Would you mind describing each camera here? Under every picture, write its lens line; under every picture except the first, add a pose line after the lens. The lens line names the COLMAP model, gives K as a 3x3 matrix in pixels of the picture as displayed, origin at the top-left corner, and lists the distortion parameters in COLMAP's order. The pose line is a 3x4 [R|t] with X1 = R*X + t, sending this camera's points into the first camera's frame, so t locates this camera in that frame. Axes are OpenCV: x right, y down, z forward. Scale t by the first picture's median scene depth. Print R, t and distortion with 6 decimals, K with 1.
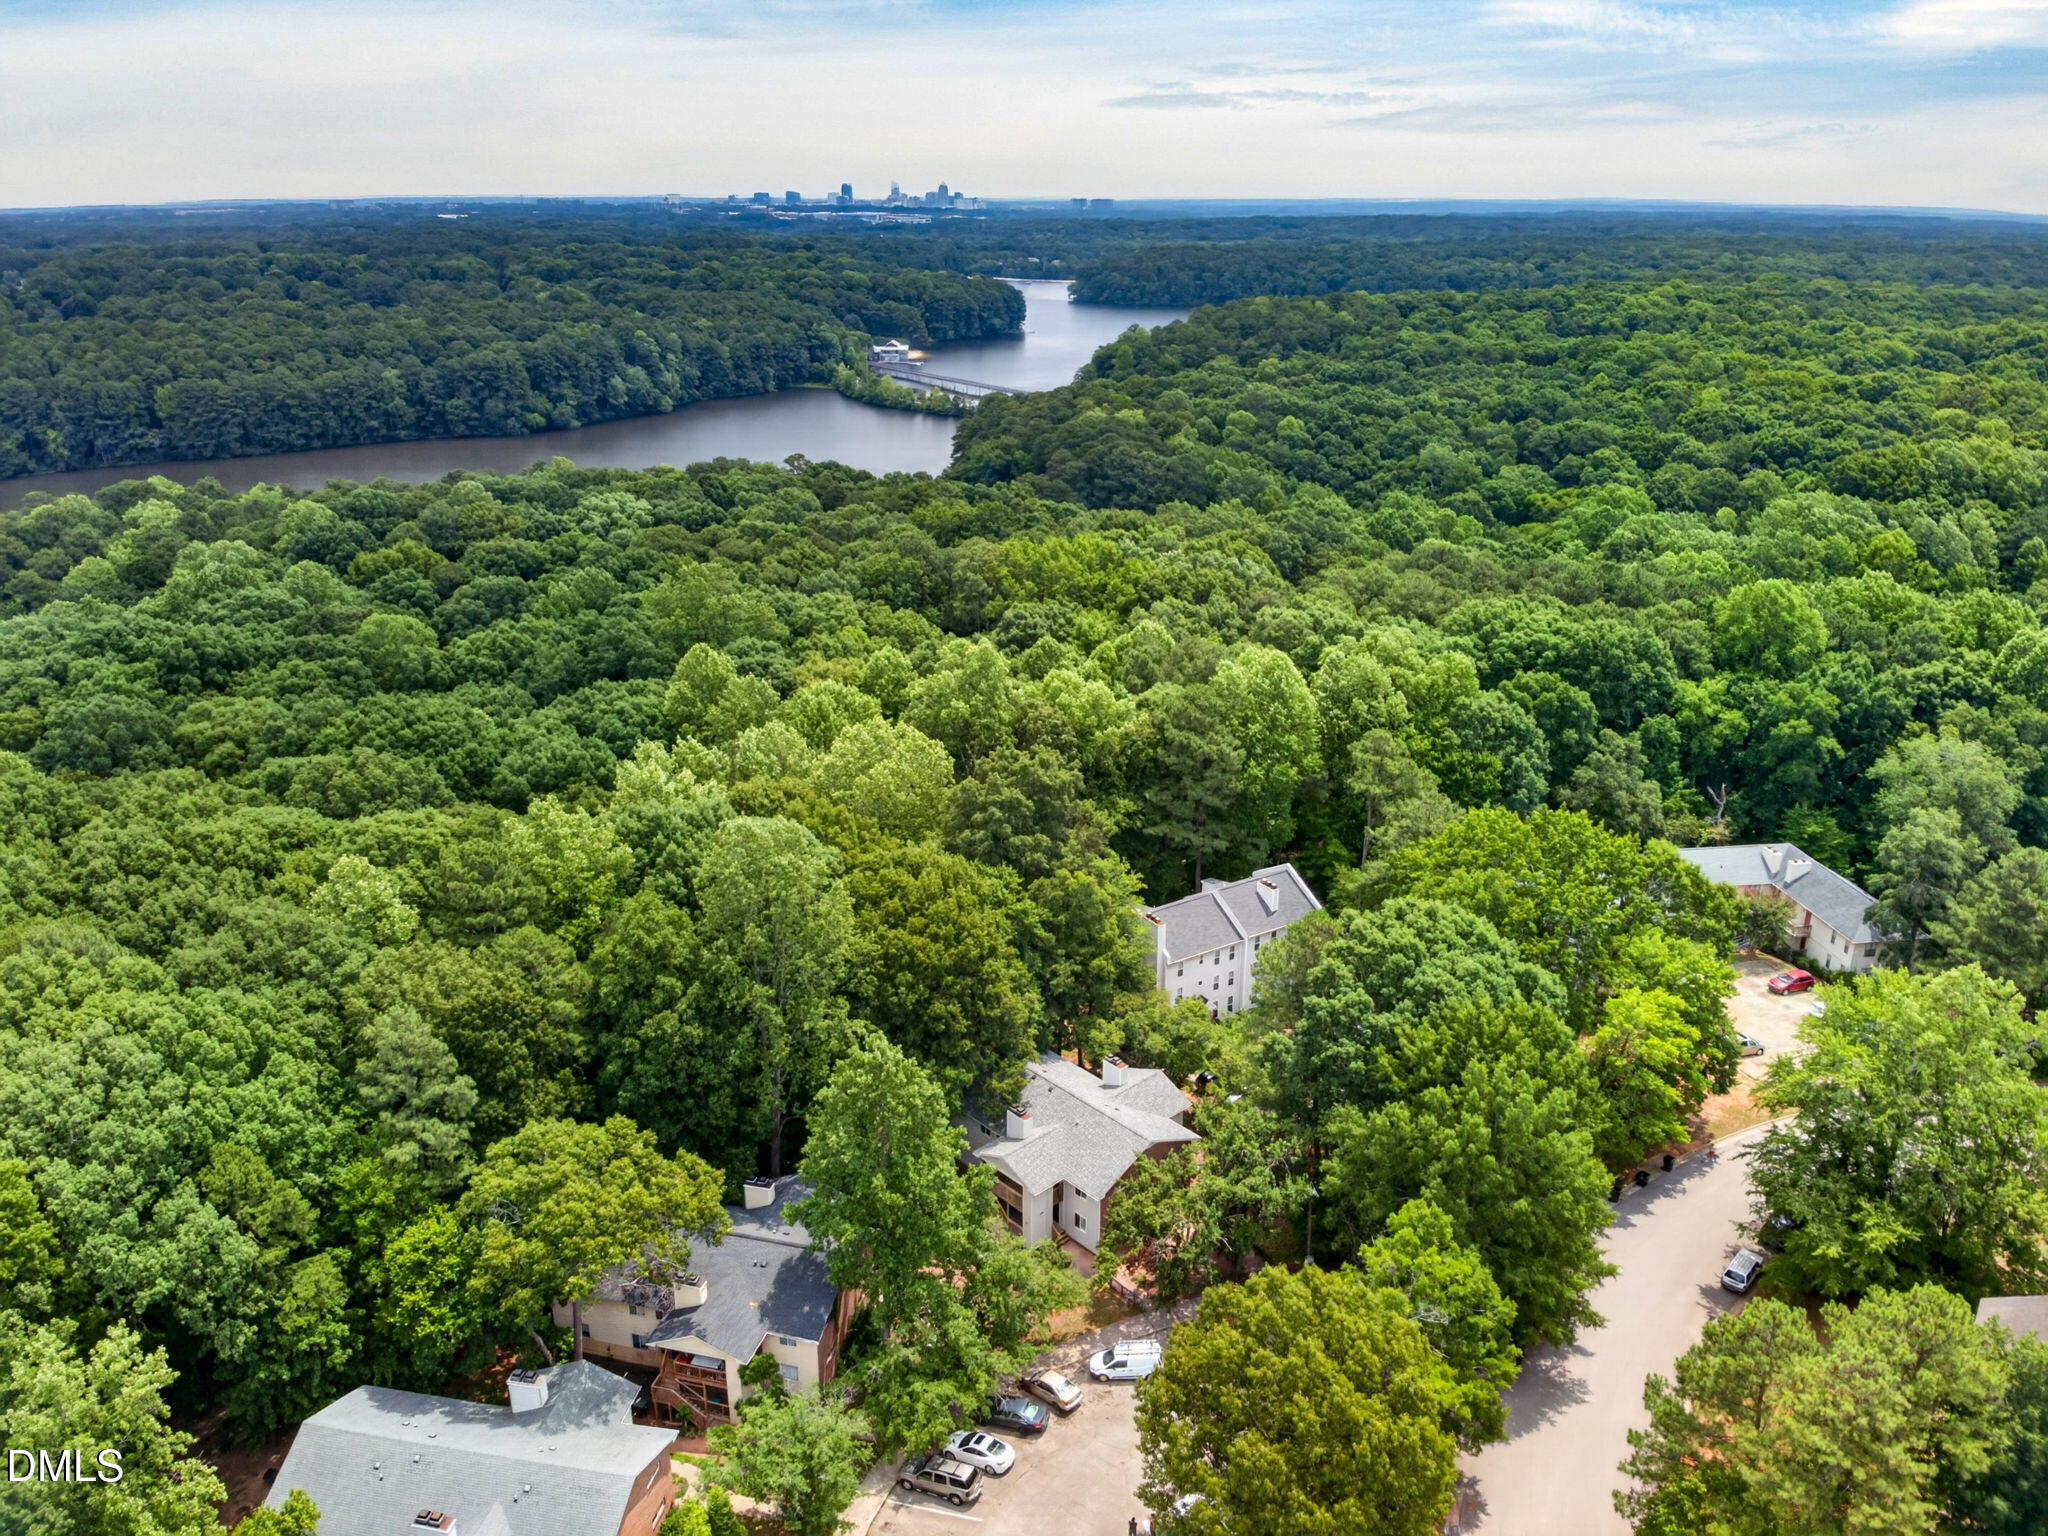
lens RADIAL K [[1536.5, 0, 1024.0], [0, 1536.5, 768.0], [0, 0, 1]] dist [0.118691, -0.270935]
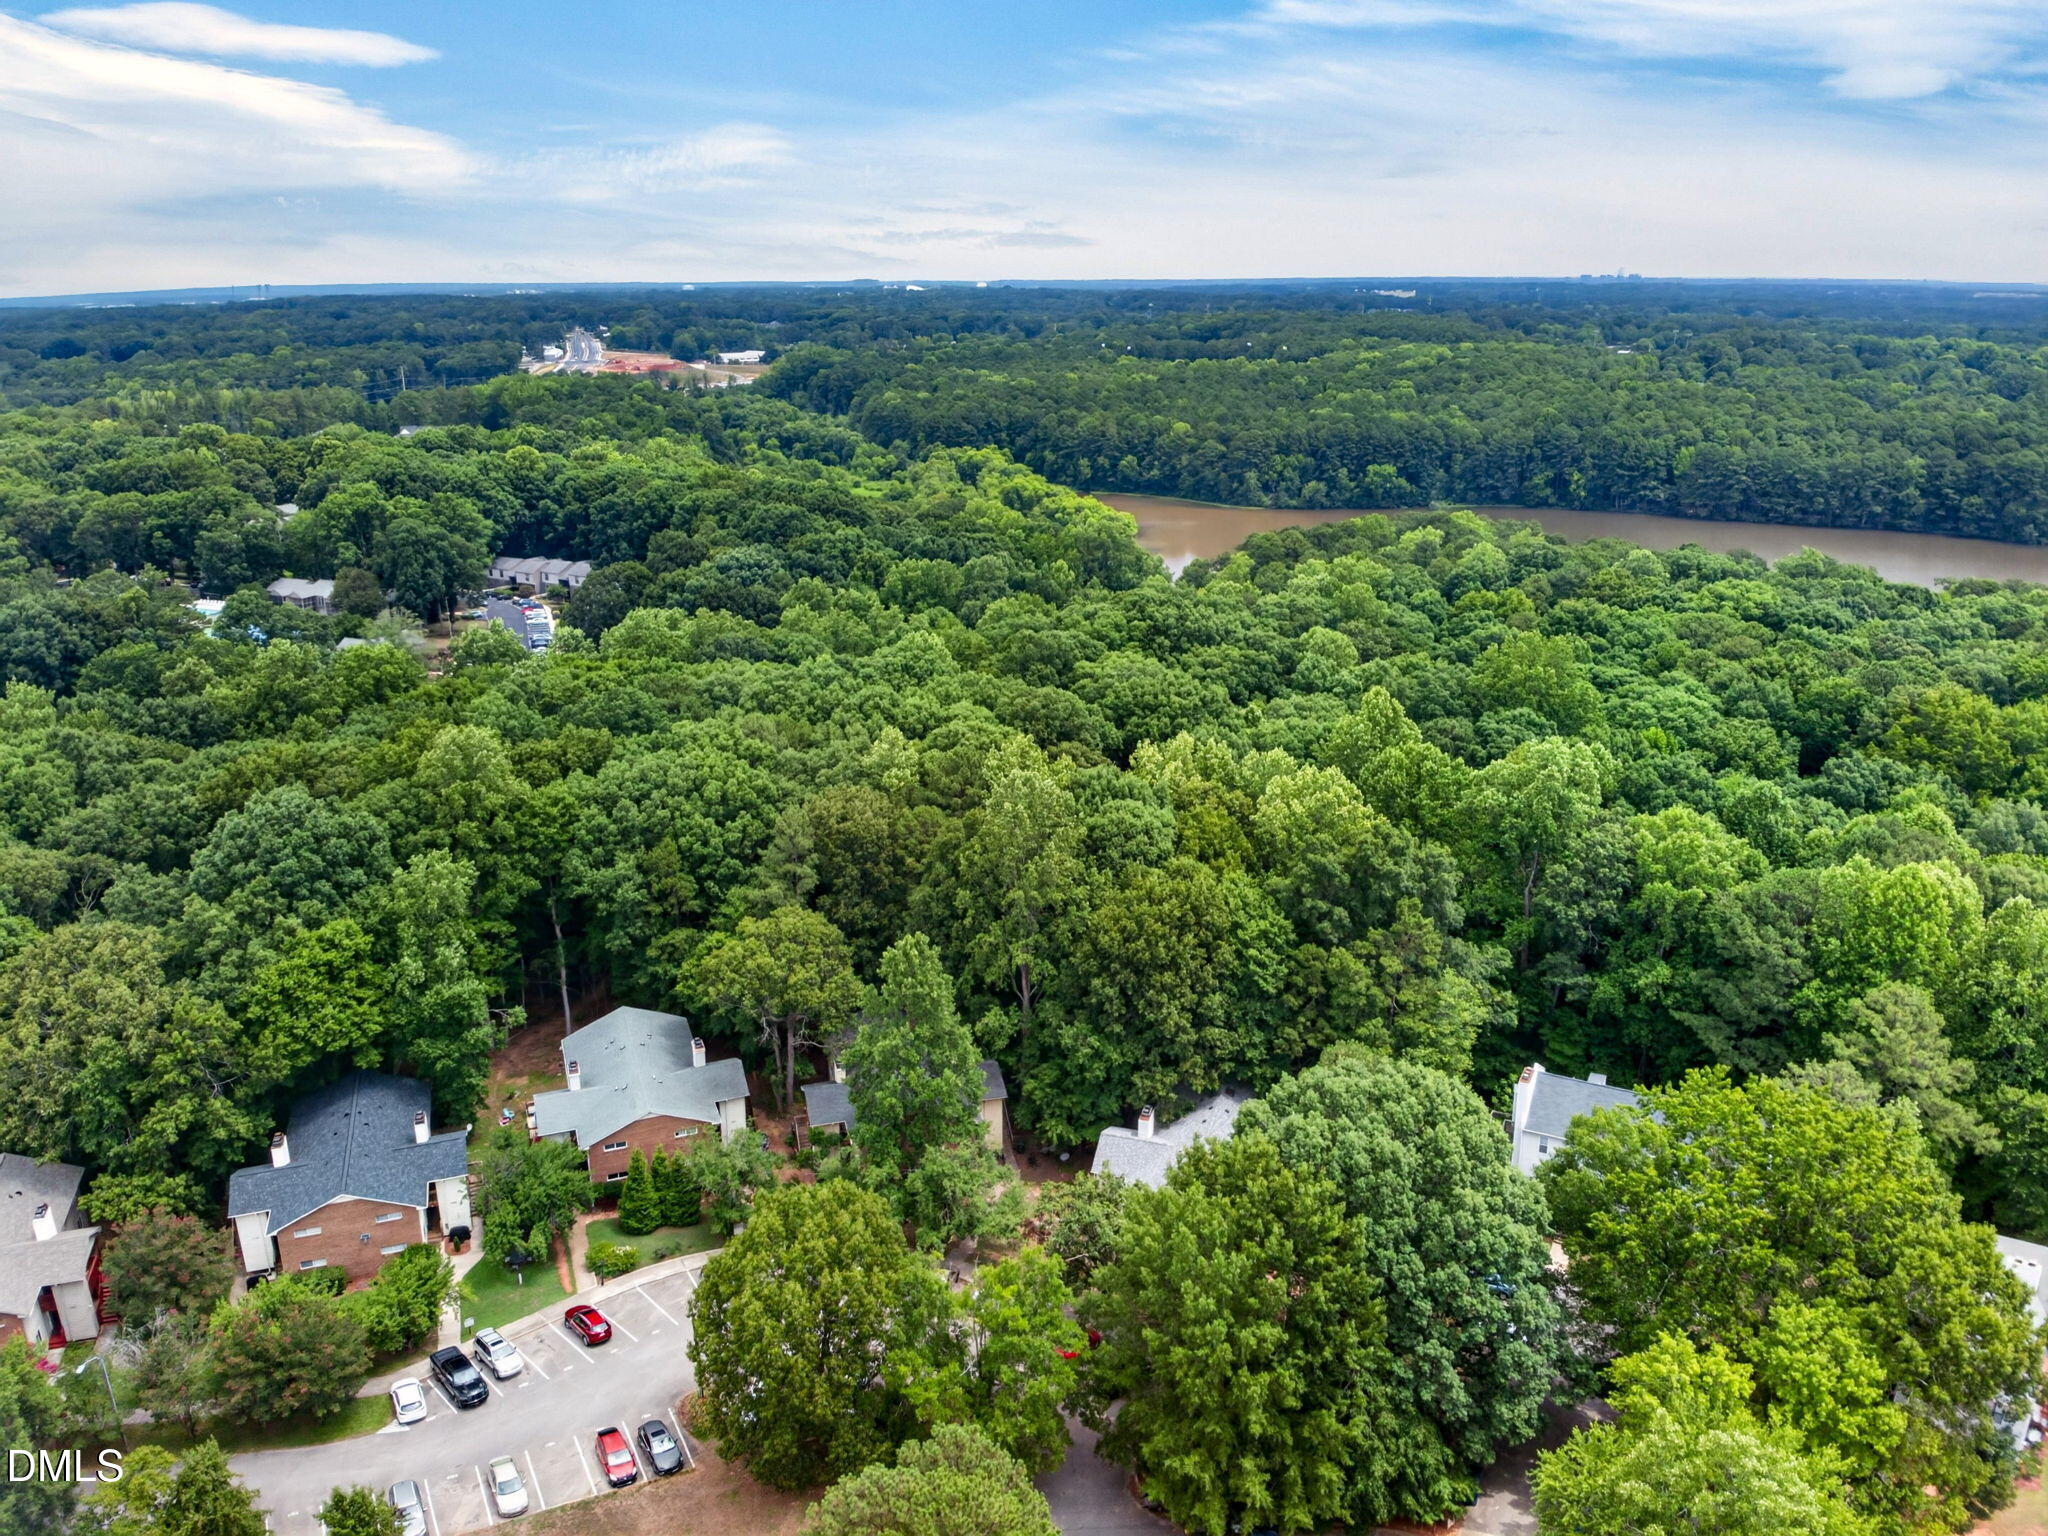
lens RADIAL K [[1536.5, 0, 1024.0], [0, 1536.5, 768.0], [0, 0, 1]] dist [0.139422, -0.300613]
pose [[0.508771, 0.262433, -0.819927, 0.545761], [-0.300925, 0.946538, 0.116231, -0.074066], [0.806595, 0.187602, 0.560544, 0.191515]]
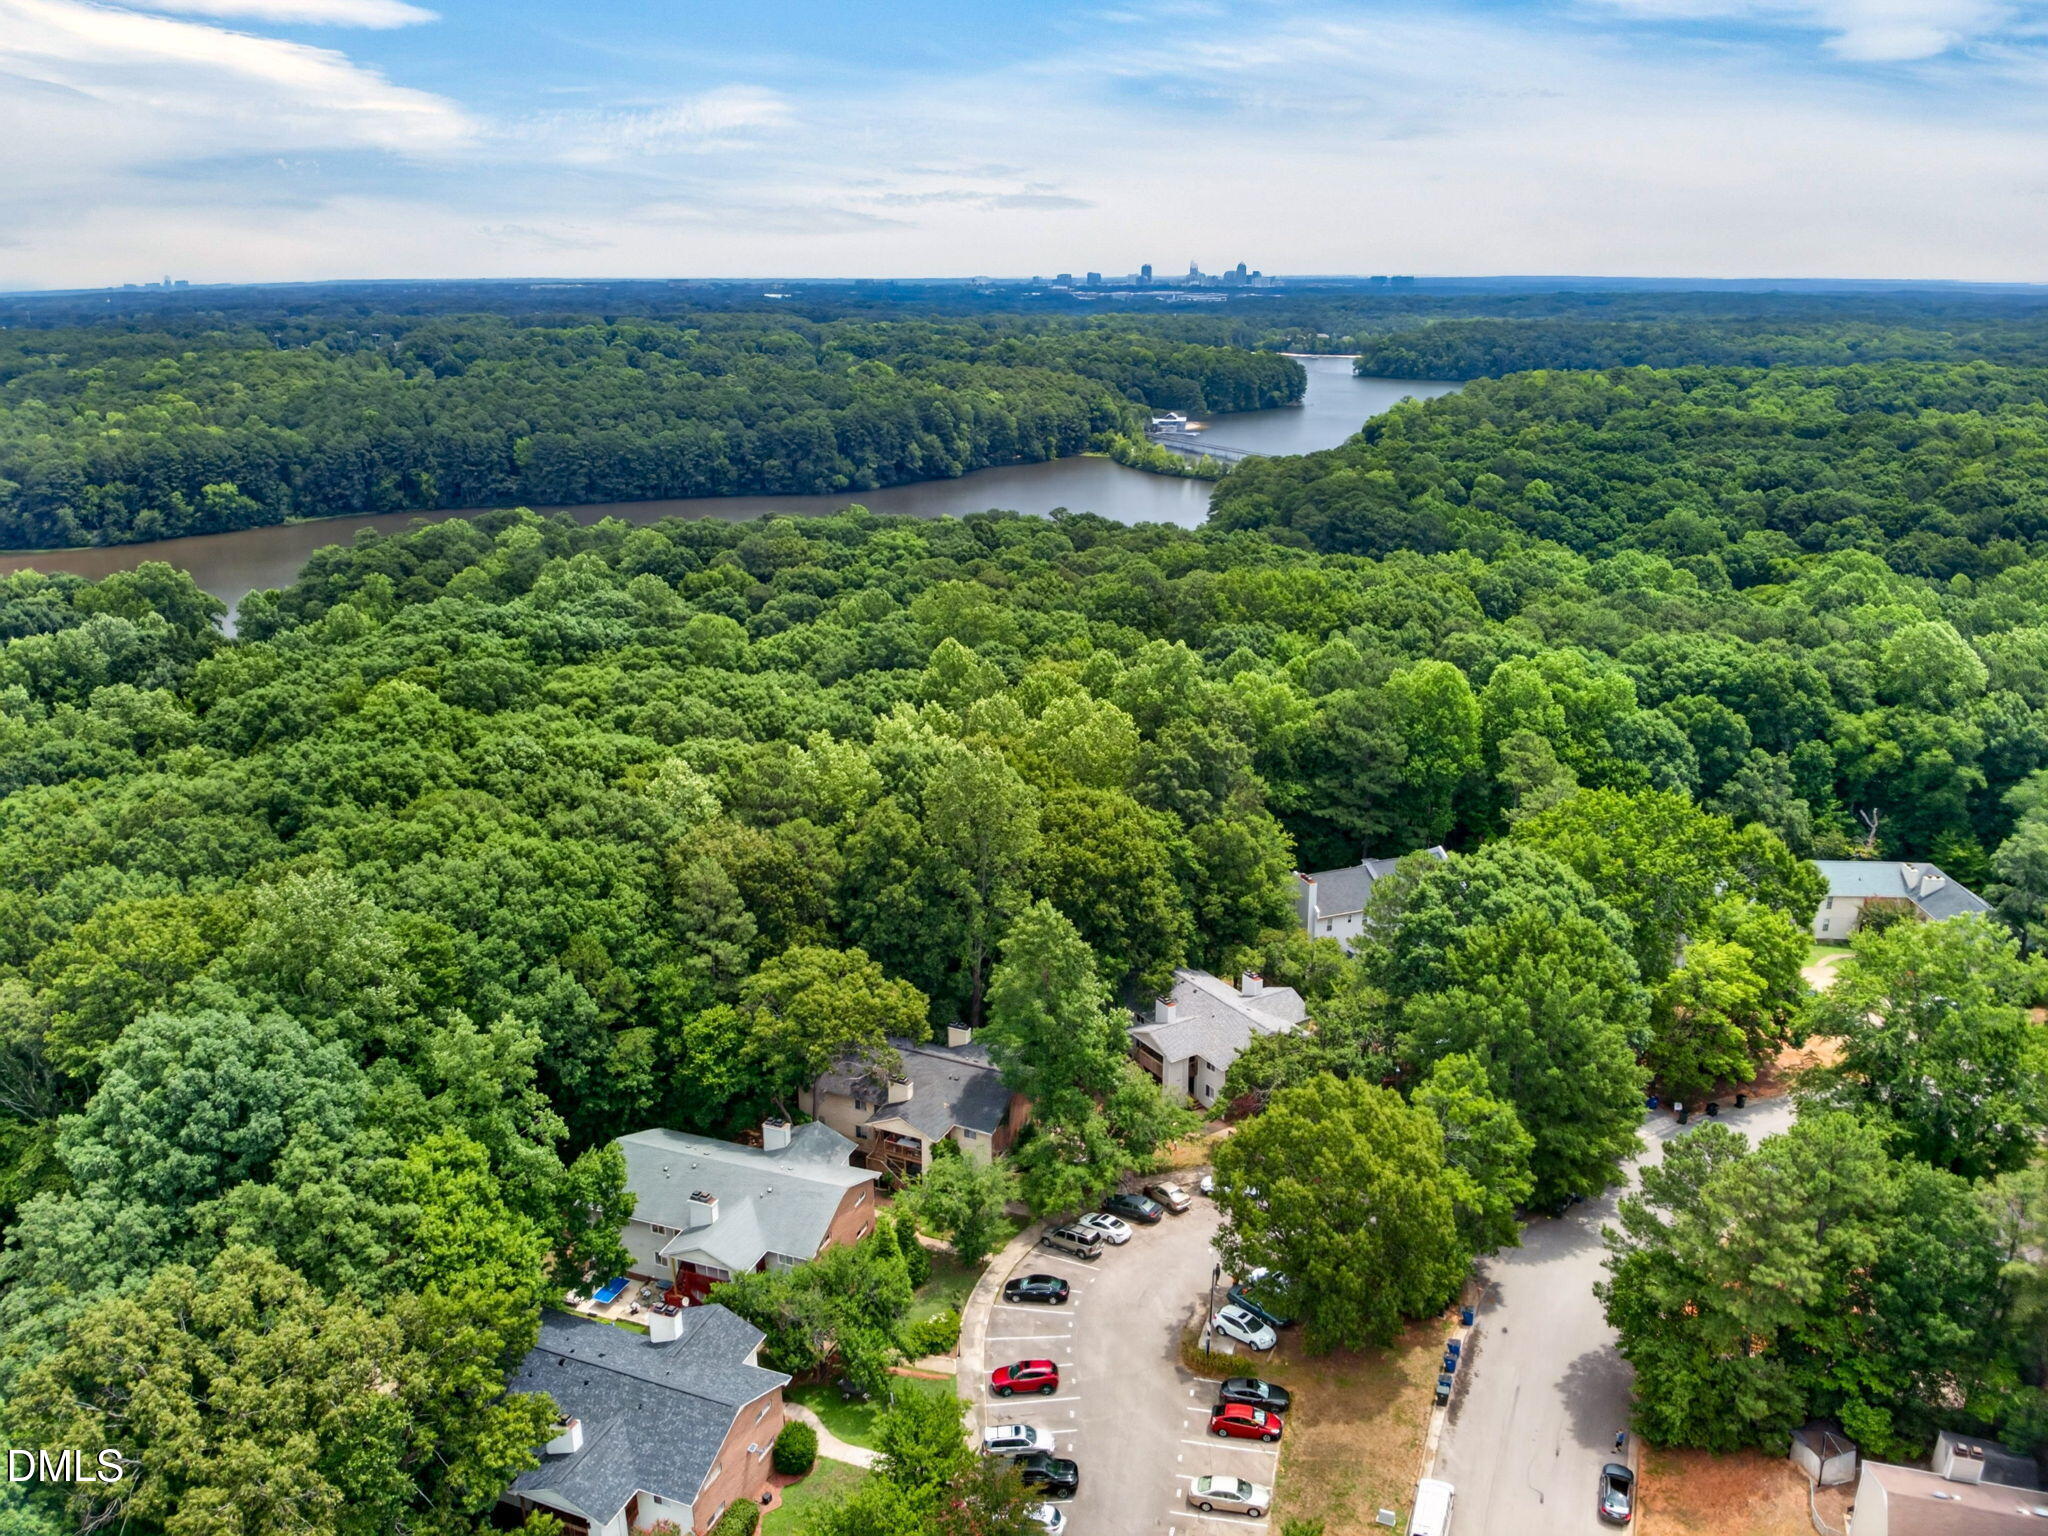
lens RADIAL K [[1536.5, 0, 1024.0], [0, 1536.5, 768.0], [0, 0, 1]] dist [0.139422, -0.300613]
pose [[0.983229, 0.052029, -0.174794, 0.062316], [-0.060055, 0.997355, -0.040943, 0.065714], [0.172202, 0.050754, 0.983753, -0.170224]]
